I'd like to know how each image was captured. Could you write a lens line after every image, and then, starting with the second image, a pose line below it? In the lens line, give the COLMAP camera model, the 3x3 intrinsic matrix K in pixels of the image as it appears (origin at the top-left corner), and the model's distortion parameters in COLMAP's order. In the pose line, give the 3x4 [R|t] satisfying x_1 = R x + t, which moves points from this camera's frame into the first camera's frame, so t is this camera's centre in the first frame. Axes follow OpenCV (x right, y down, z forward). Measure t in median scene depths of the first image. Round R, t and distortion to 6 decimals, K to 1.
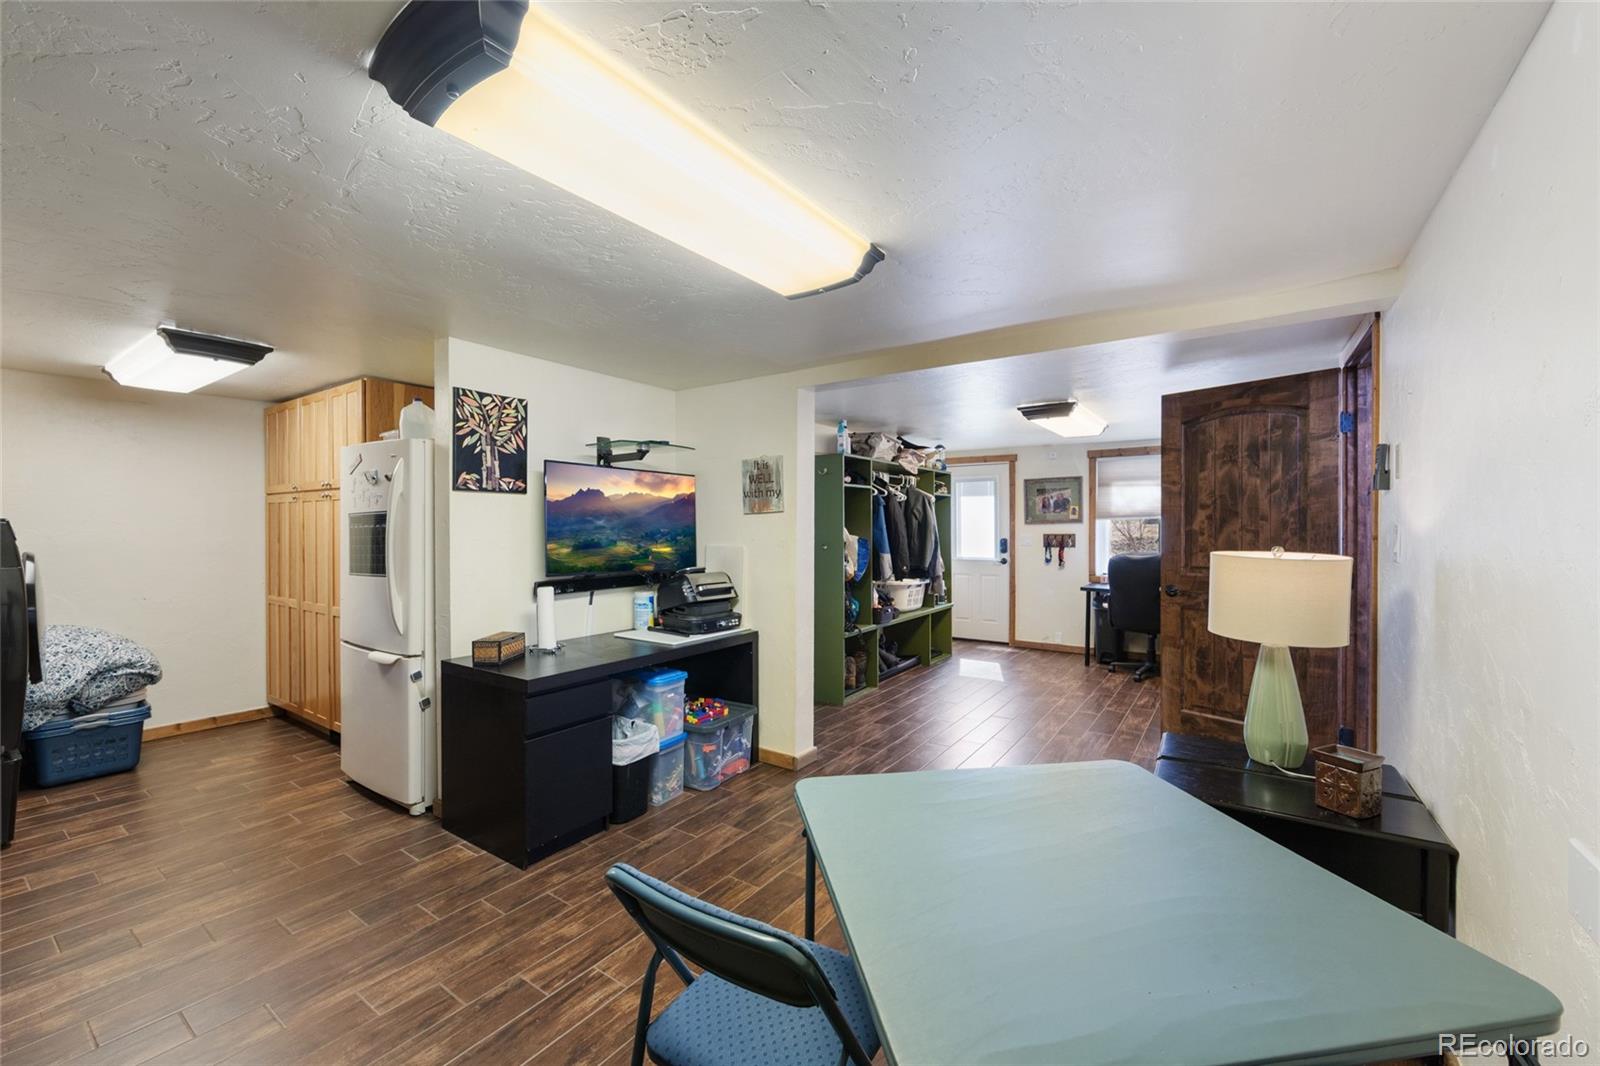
lens RADIAL K [[633.1, 0, 805.8], [0, 633.1, 533.0], [0, 0, 1]] dist [-0.002164, -0.000601]
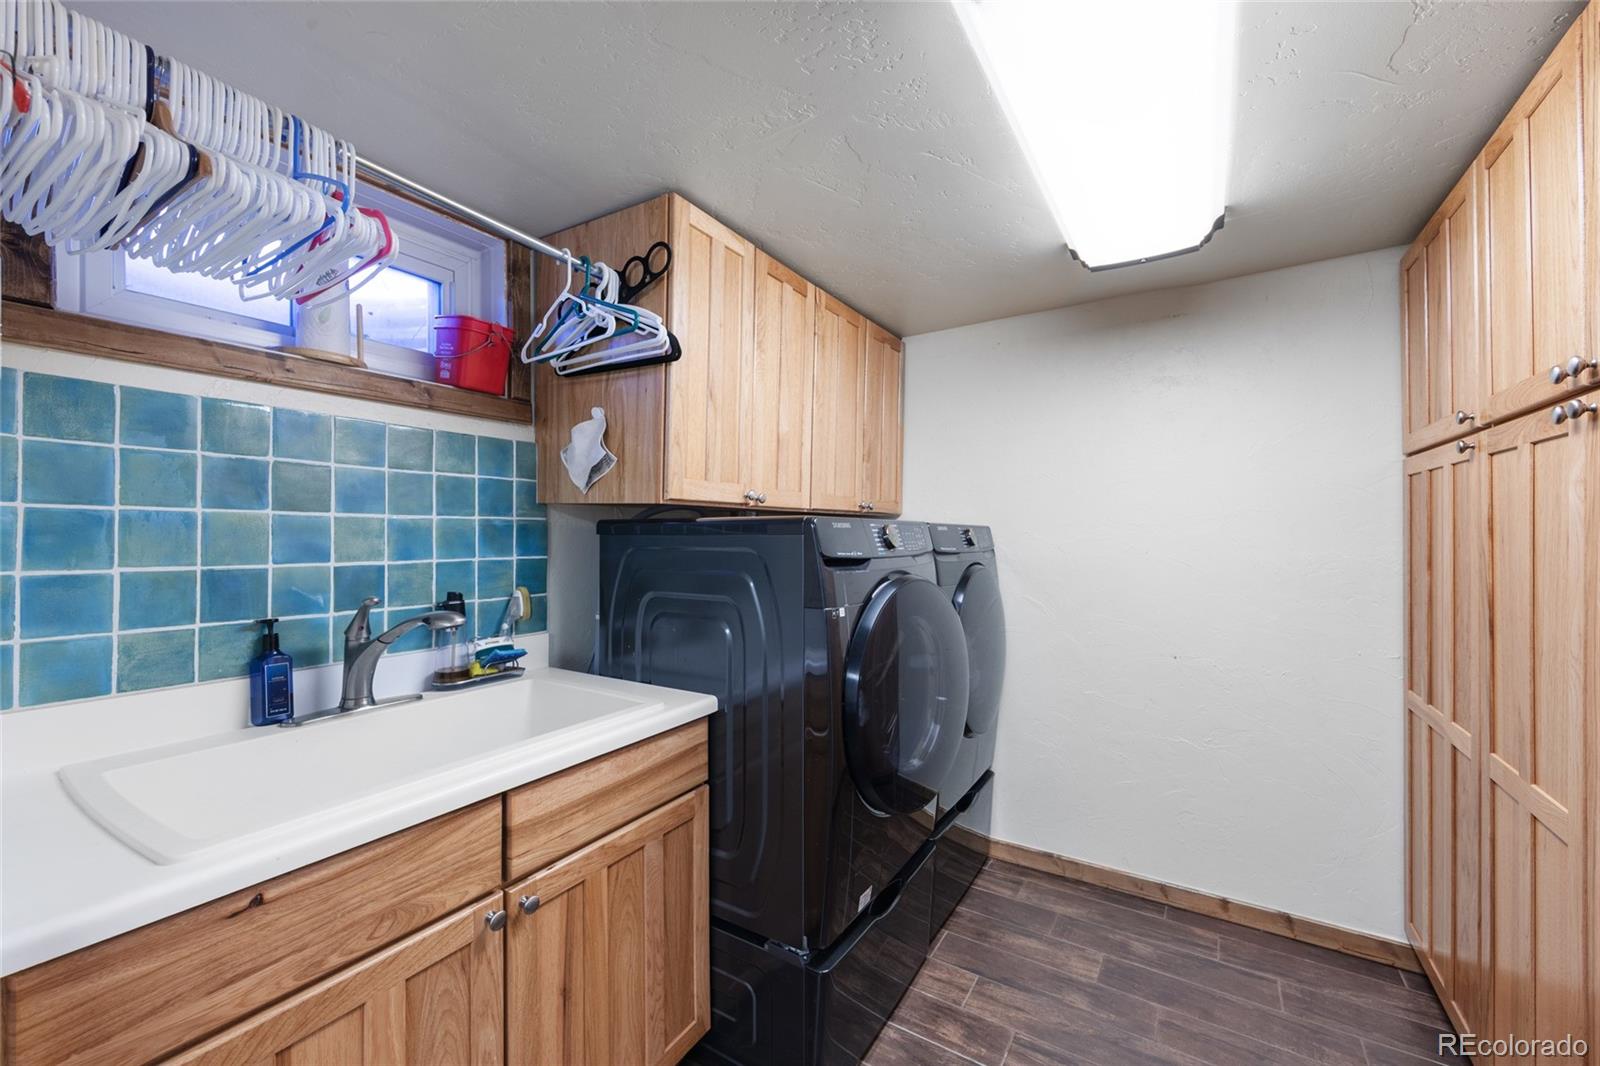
lens RADIAL K [[633.1, 0, 791.4], [0, 633.1, 525.2], [0, 0, 1]] dist [-0.002164, -0.000601]
pose [[0.016087, -0.002728, -0.999867, -0.451195], [-0.006310, 0.999976, -0.002830, -0.009734], [0.999851, 0.006355, 0.016069, 0.604083]]
